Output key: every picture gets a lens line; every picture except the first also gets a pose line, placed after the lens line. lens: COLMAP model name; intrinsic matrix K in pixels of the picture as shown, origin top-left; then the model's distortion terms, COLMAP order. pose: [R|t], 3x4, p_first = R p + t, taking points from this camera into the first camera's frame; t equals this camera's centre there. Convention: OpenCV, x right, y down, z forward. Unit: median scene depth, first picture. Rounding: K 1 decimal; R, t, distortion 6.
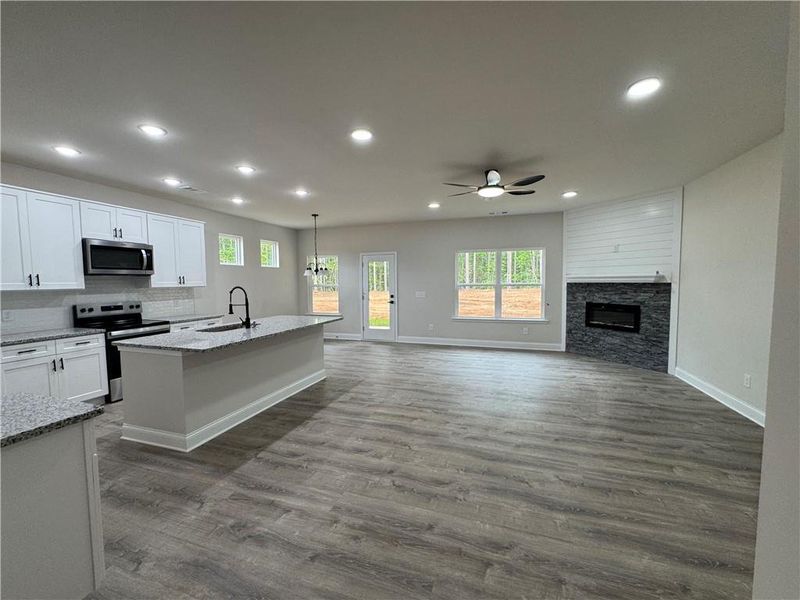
lens RADIAL K [[321.0, 0, 406.7], [0, 321.0, 303.2], [0, 0, 1]] dist [-0.003977, 0.000970]
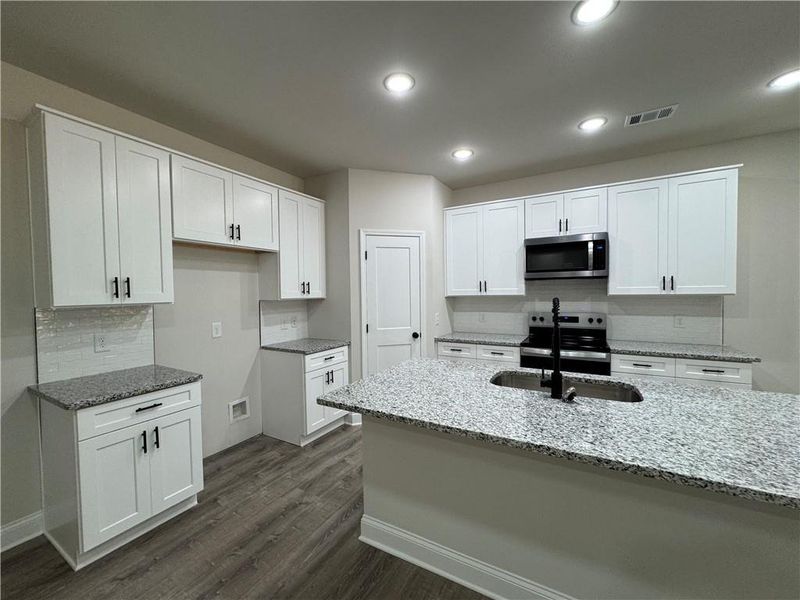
lens RADIAL K [[321.0, 0, 398.3], [0, 321.0, 300.6], [0, 0, 1]] dist [-0.003977, 0.000970]
pose [[-0.218032, 0.041918, -0.975041, -0.033496], [-0.051328, 0.997202, 0.054348, -0.052258], [0.974591, 0.061896, -0.215270, 0.730569]]
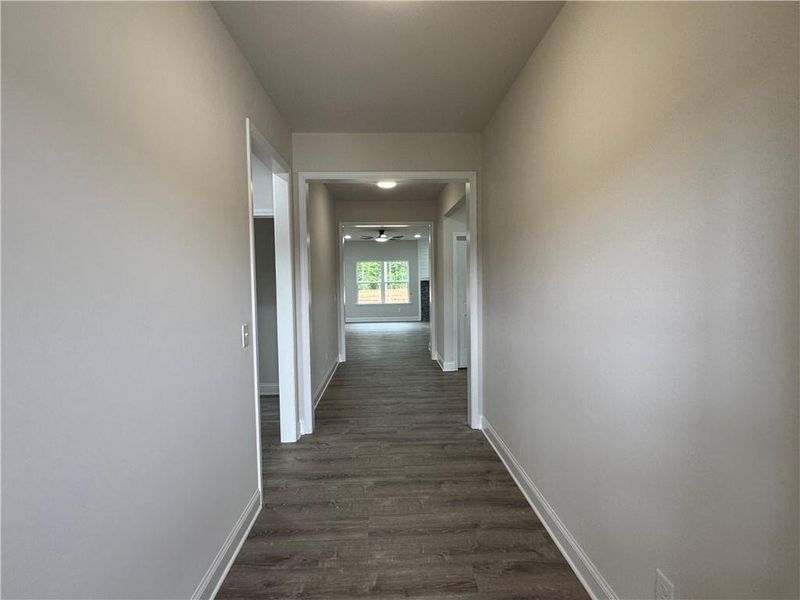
lens RADIAL K [[321.0, 0, 400.4], [0, 321.0, 294.8], [0, 0, 1]] dist [-0.003977, 0.000970]
pose [[0.937294, -0.026060, 0.347565, -0.311373], [0.035945, 0.999111, -0.022022, 0.067102], [-0.346682, 0.033135, 0.937397, -0.877764]]
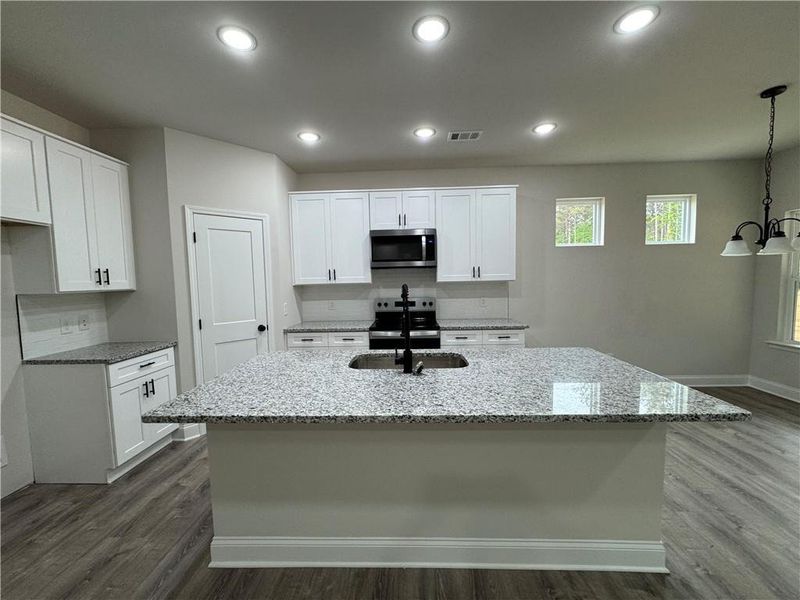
lens RADIAL K [[321.0, 0, 399.4], [0, 321.0, 300.7], [0, 0, 1]] dist [-0.003977, 0.000970]
pose [[0.261952, 0.073940, -0.962244, -0.035796], [-0.049697, 0.996771, 0.063064, -0.049386], [0.963801, 0.031301, 0.264781, 0.712477]]
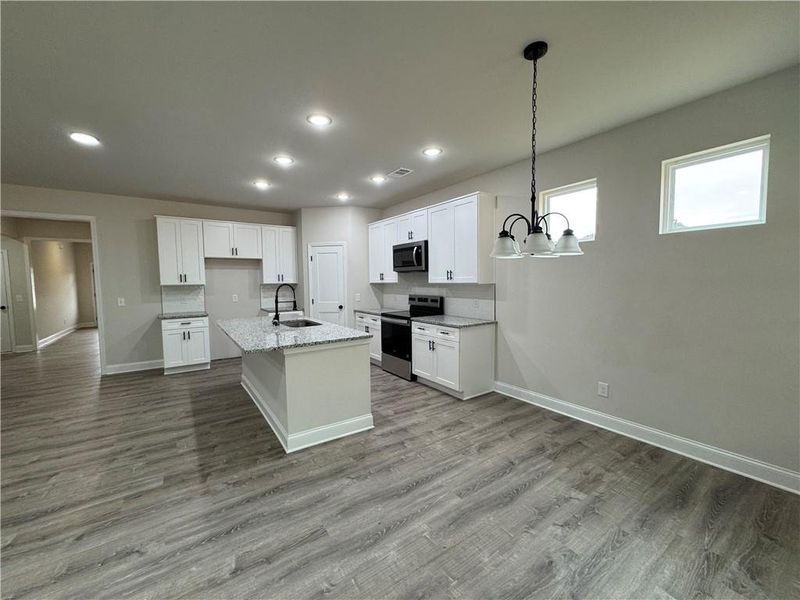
lens RADIAL K [[321.0, 0, 402.2], [0, 321.0, 301.5], [0, 0, 1]] dist [-0.003977, 0.000970]
pose [[-0.610884, 0.068087, -0.788787, 0.049334], [-0.039025, 0.992495, 0.115895, -0.107658], [0.790758, 0.101581, -0.603641, 1.588630]]
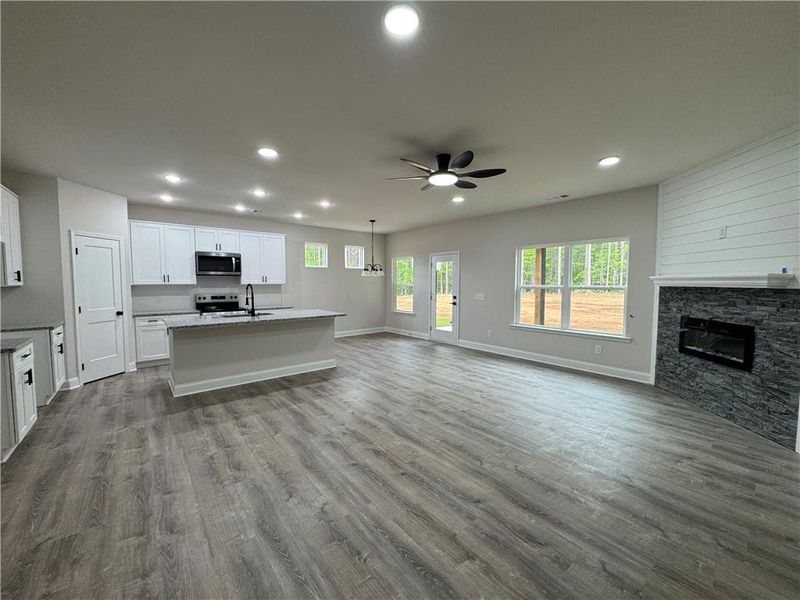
lens RADIAL K [[321.0, 0, 406.8], [0, 321.0, 300.2], [0, 0, 1]] dist [-0.003977, 0.000970]
pose [[0.850395, 0.040502, -0.524583, 0.579356], [-0.045583, 0.998955, 0.003233, -0.016305], [0.524166, 0.021162, 0.851353, 0.187946]]
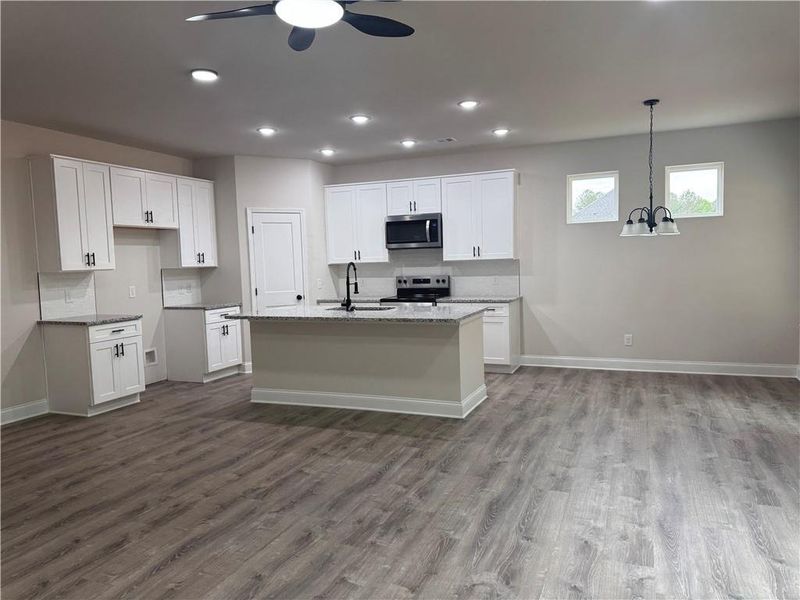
lens RADIAL K [[570.0, 0, 405.6], [0, 570.0, 302.4], [0, 0, 1]] dist [0.070381, -0.059263]
pose [[-0.076690, 0.086718, -0.993277, 0.834167], [-0.040005, 0.995141, 0.089970, -0.073929], [0.996252, 0.046636, -0.072848, 1.044846]]
